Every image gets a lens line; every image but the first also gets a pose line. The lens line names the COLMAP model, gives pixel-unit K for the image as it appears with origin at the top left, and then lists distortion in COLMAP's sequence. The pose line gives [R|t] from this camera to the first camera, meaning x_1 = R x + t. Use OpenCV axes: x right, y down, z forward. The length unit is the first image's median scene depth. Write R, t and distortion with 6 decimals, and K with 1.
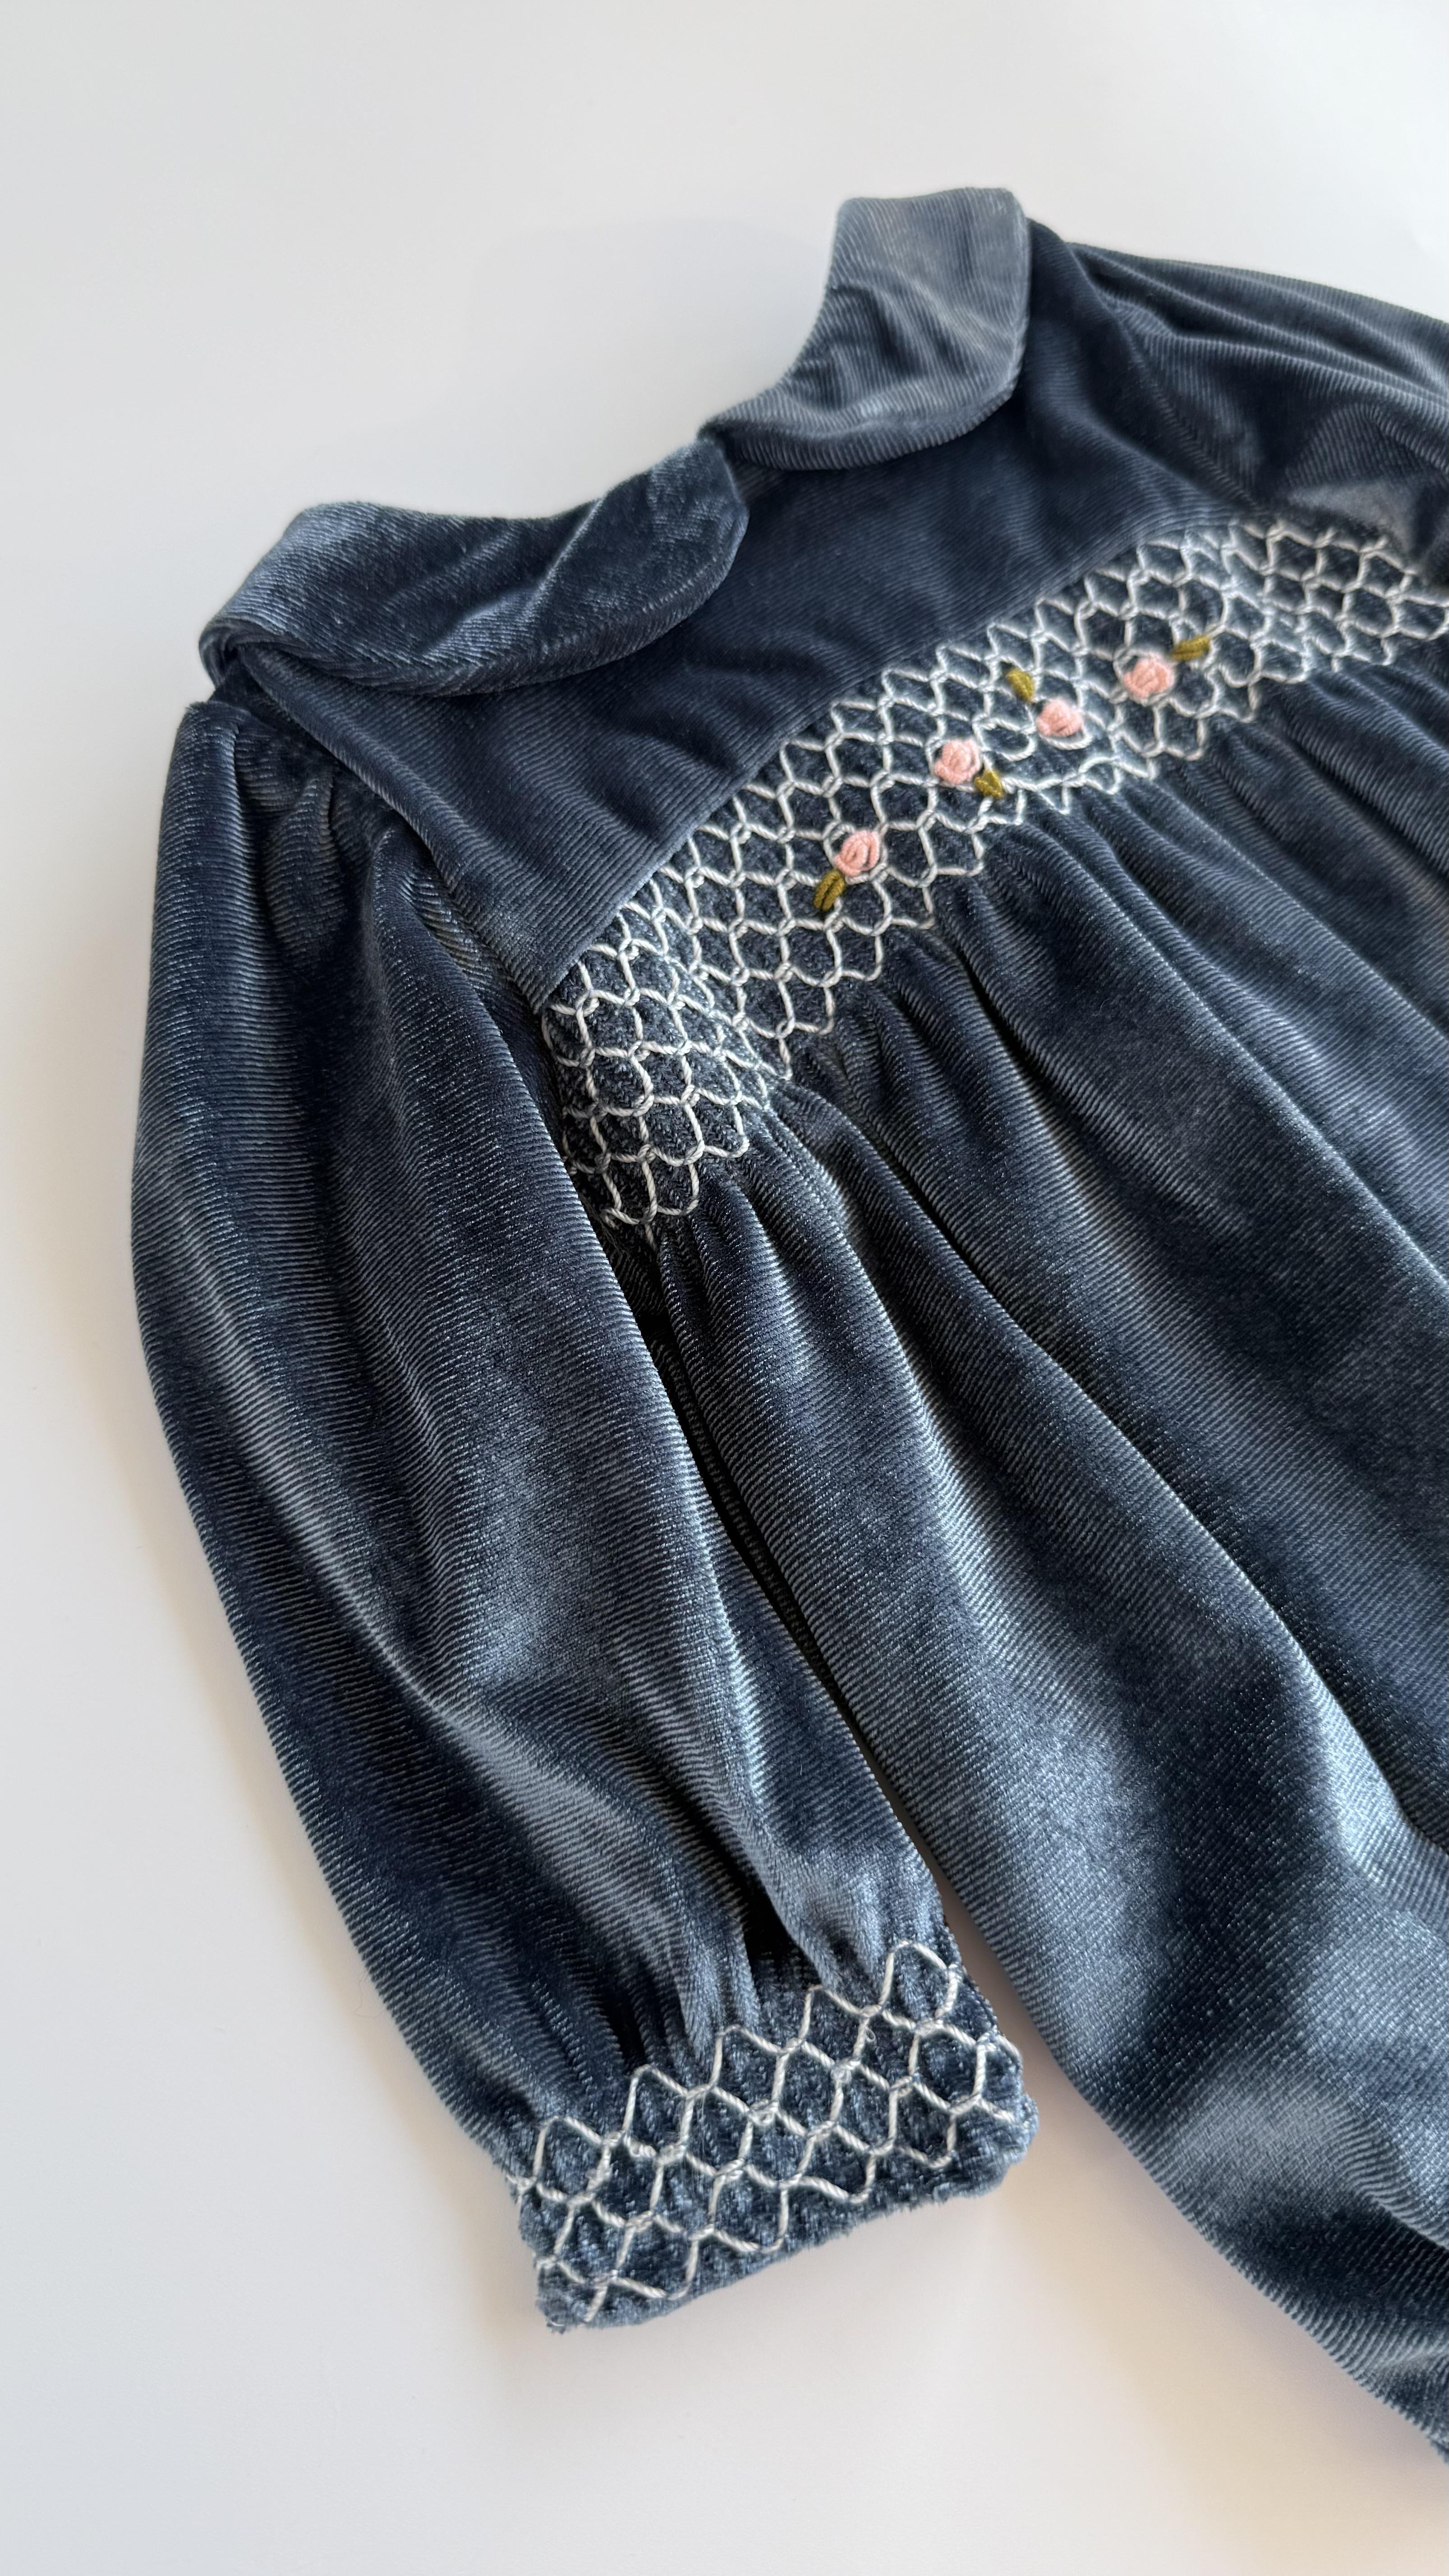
lens RADIAL K [[1880.5, 0, 697.3], [0, 1880.5, 1242.2], [0, 0, 1]] dist [0.179841, -0.480336]
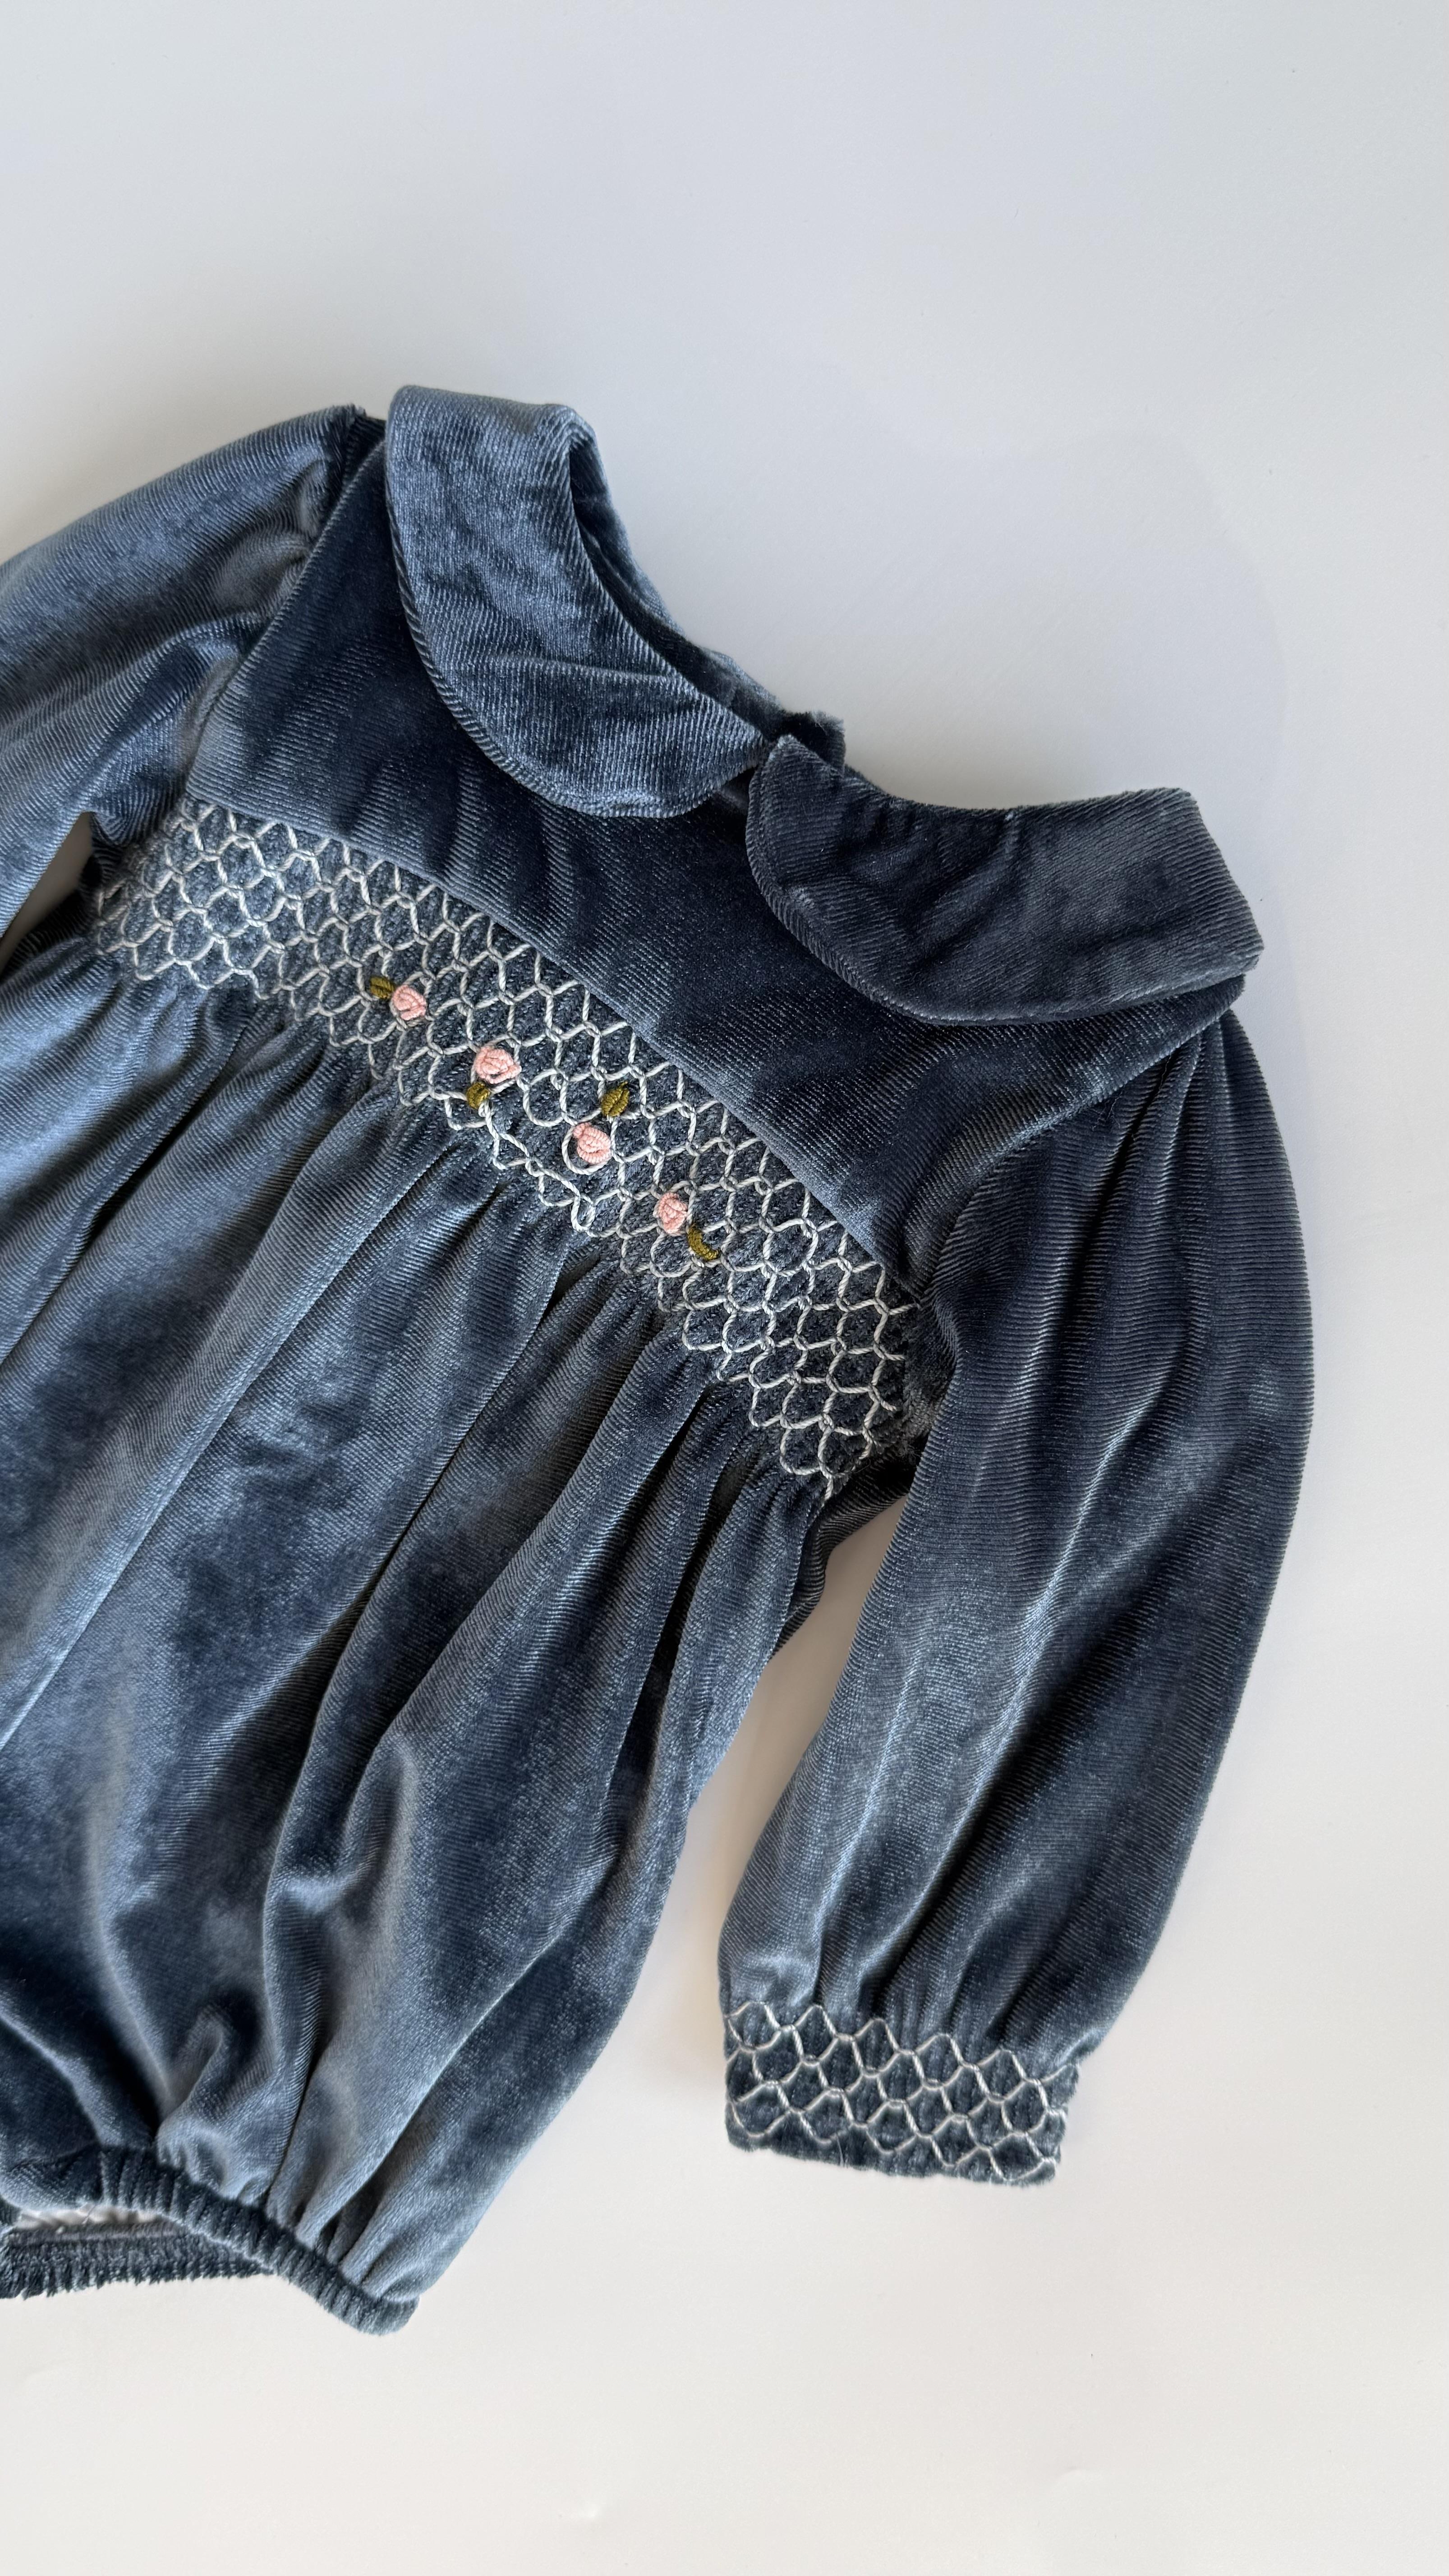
lens RADIAL K [[1880.5, 0, 697.3], [0, 1880.5, 1242.2], [0, 0, 1]] dist [0.179841, -0.480336]
pose [[0.236220, 0.970884, -0.039808, 0.333647], [-0.809671, 0.219316, 0.544365, -1.003181], [0.537245, -0.096358, 0.837904, 0.095102]]
